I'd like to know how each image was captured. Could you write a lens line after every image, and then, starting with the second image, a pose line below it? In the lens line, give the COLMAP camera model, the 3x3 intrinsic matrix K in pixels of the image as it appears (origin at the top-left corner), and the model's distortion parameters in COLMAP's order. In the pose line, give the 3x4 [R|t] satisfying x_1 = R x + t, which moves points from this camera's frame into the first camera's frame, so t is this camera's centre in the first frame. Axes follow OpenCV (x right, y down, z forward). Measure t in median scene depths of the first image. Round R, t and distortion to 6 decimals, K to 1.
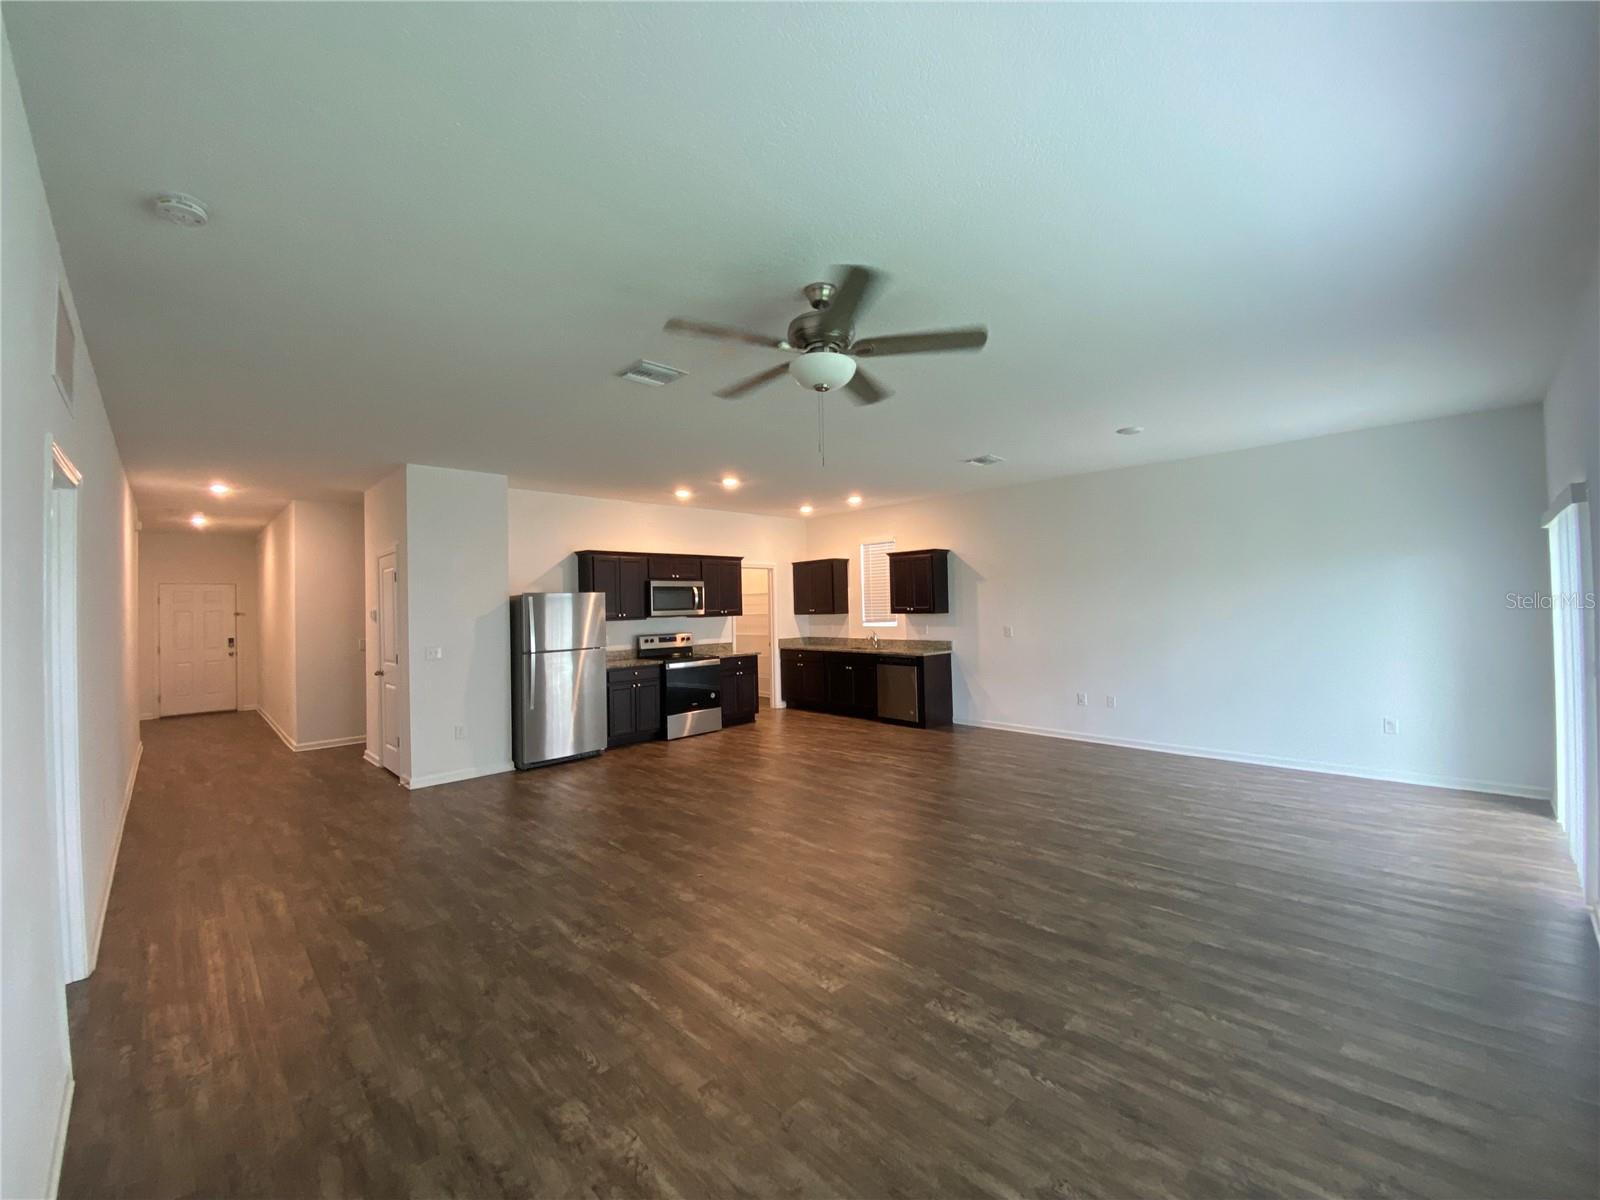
lens RADIAL K [[644.1, 0, 798.2], [0, 644.1, 588.0], [0, 0, 1]] dist [0.002528, -0.009937]
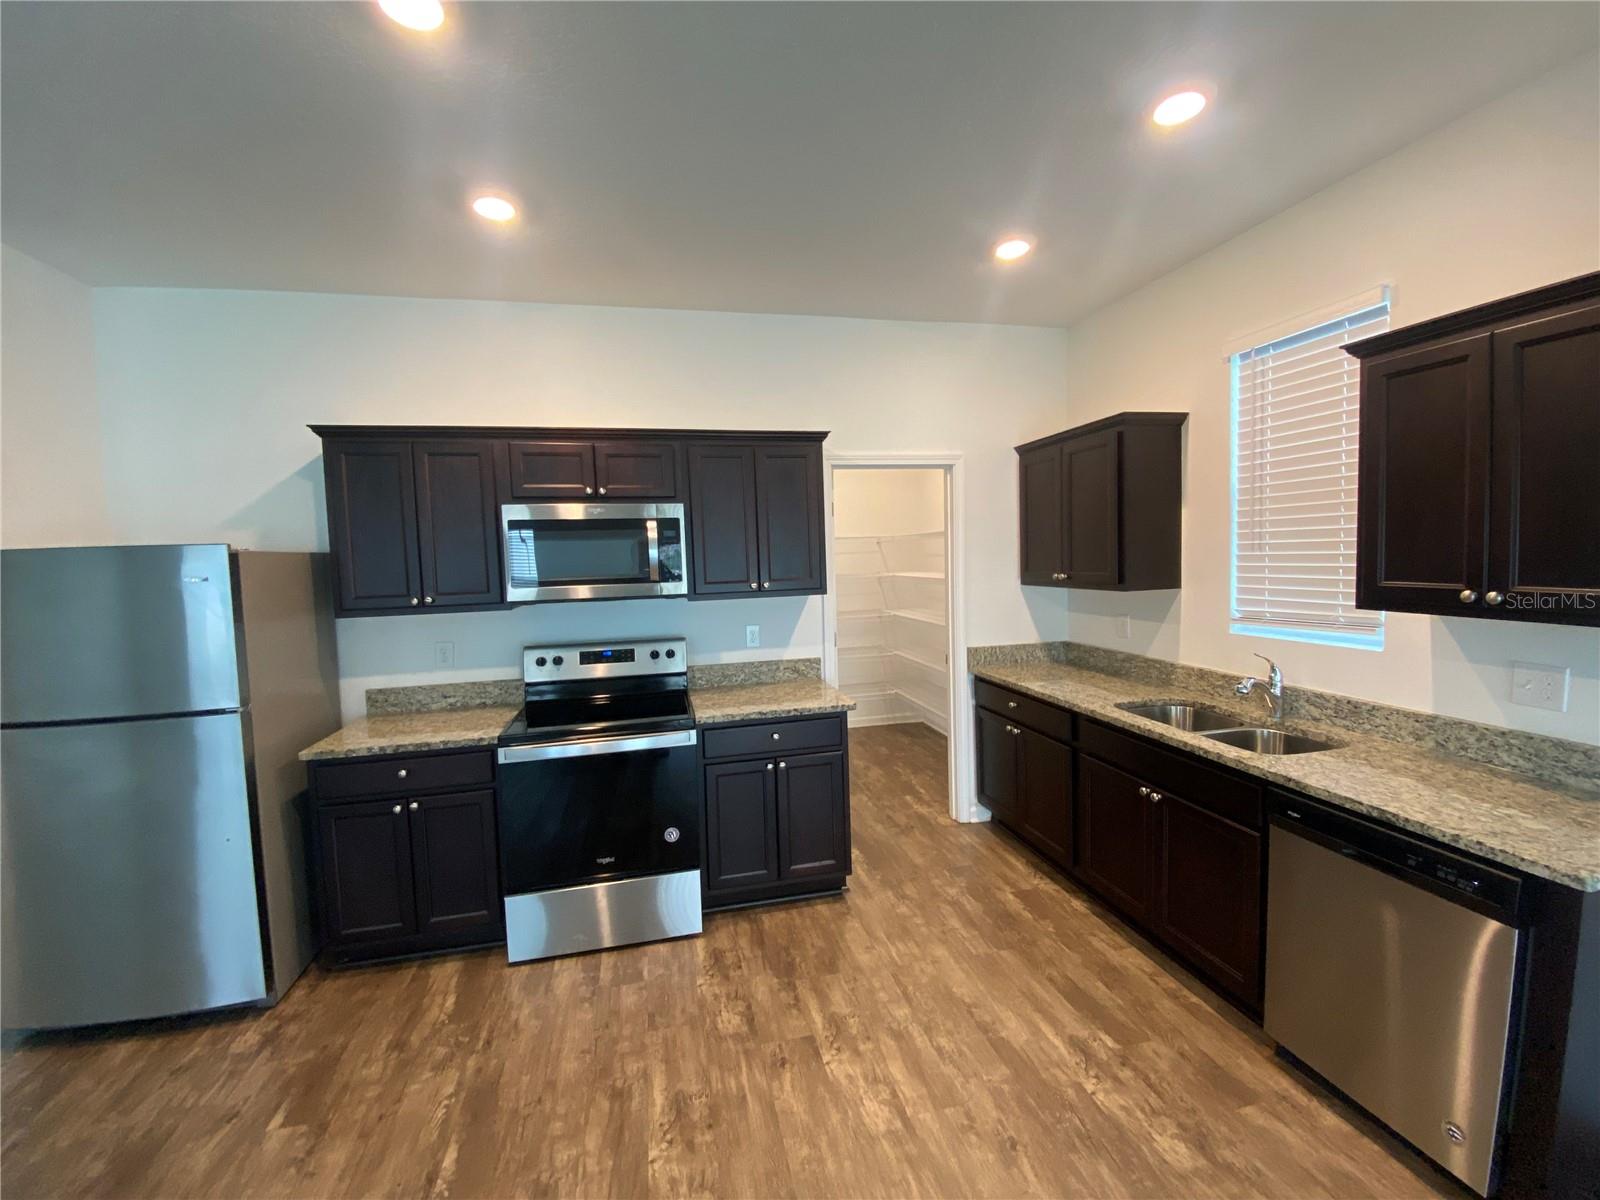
lens RADIAL K [[650.3, 0, 788.8], [0, 650.3, 590.2], [0, 0, 1]] dist [-0.015724, -0.001393]
pose [[0.846969, 0.026261, -0.530993, 0.091032], [0.027404, 0.995295, 0.092936, 0.006035], [0.530935, -0.093265, 0.842265, 0.677084]]
